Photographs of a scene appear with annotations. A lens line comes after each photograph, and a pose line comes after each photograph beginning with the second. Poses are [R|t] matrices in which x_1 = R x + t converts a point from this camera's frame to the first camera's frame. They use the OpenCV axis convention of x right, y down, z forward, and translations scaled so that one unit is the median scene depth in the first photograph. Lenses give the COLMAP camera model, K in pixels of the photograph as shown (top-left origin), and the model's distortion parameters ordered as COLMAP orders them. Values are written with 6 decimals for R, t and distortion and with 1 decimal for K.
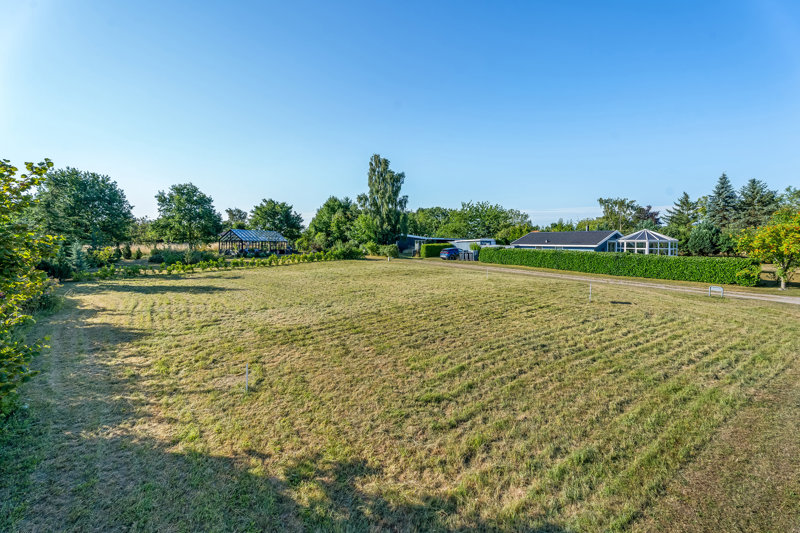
lens RADIAL K [[366.7, 0, 403.6], [0, 366.7, 261.0], [0, 0, 1]] dist [0.011602, 0.000104]
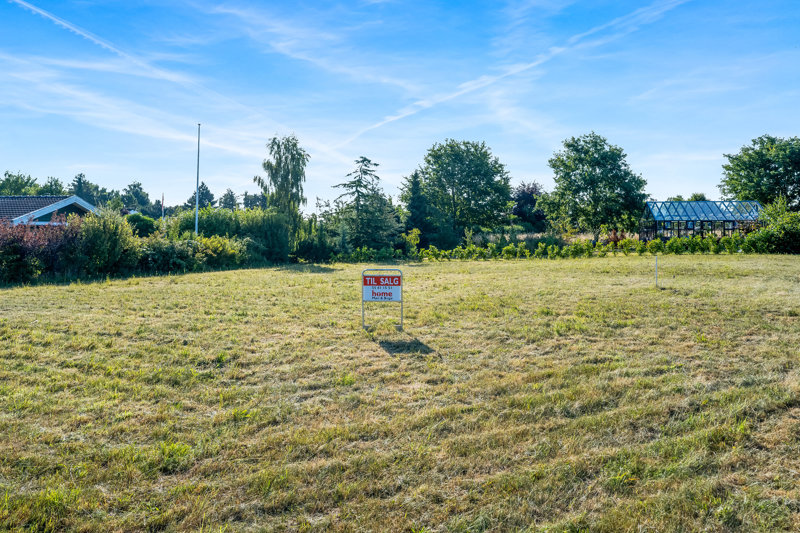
lens RADIAL K [[666.3, 0, 381.5], [0, 666.3, 220.9], [0, 0, 1]] dist [0.002153, 0.053952]
pose [[0.303077, -0.039745, -0.952137, 0.377342], [-0.044923, 0.997423, -0.055935, 0.018996], [0.951907, 0.059726, 0.300511, 0.302807]]
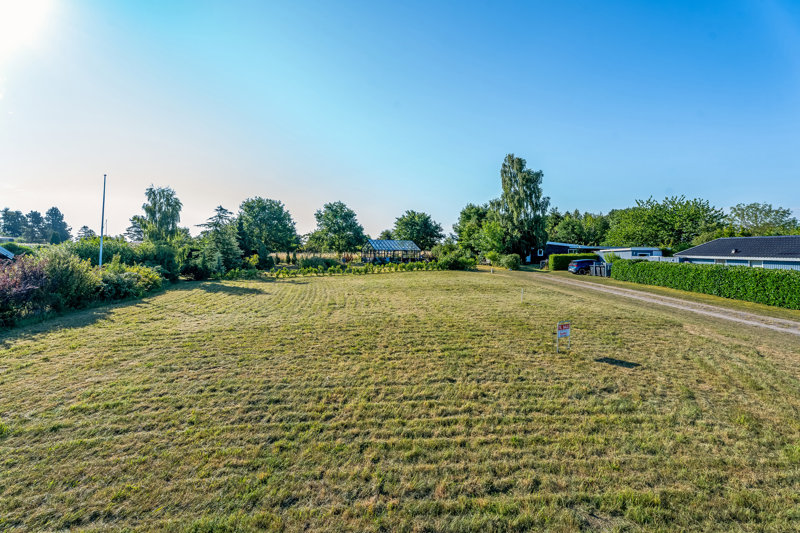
lens RADIAL K [[366.7, 0, 398.5], [0, 366.7, 262.2], [0, 0, 1]] dist [0.011602, 0.000104]
pose [[0.834592, 0.020825, -0.550474, 0.223677], [-0.030524, 0.999498, -0.008467, -0.010259], [0.550022, 0.023869, 0.834809, 0.116021]]
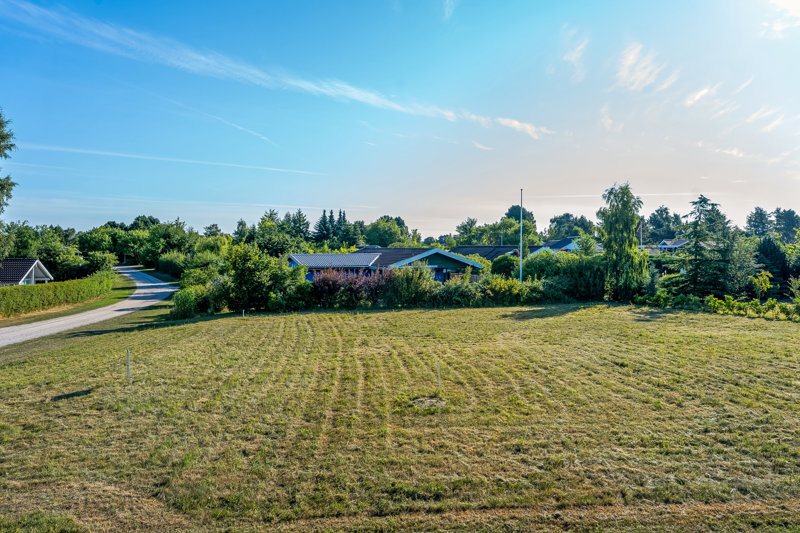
lens RADIAL K [[532.6, 0, 393.2], [0, 532.6, 259.6], [0, 0, 1]] dist [0.057999, -0.002826]
pose [[-0.586905, 0.006195, -0.809632, 0.344493], [-0.044792, 0.998191, 0.040108, -0.046400], [0.808416, 0.059805, -0.585566, 0.654023]]
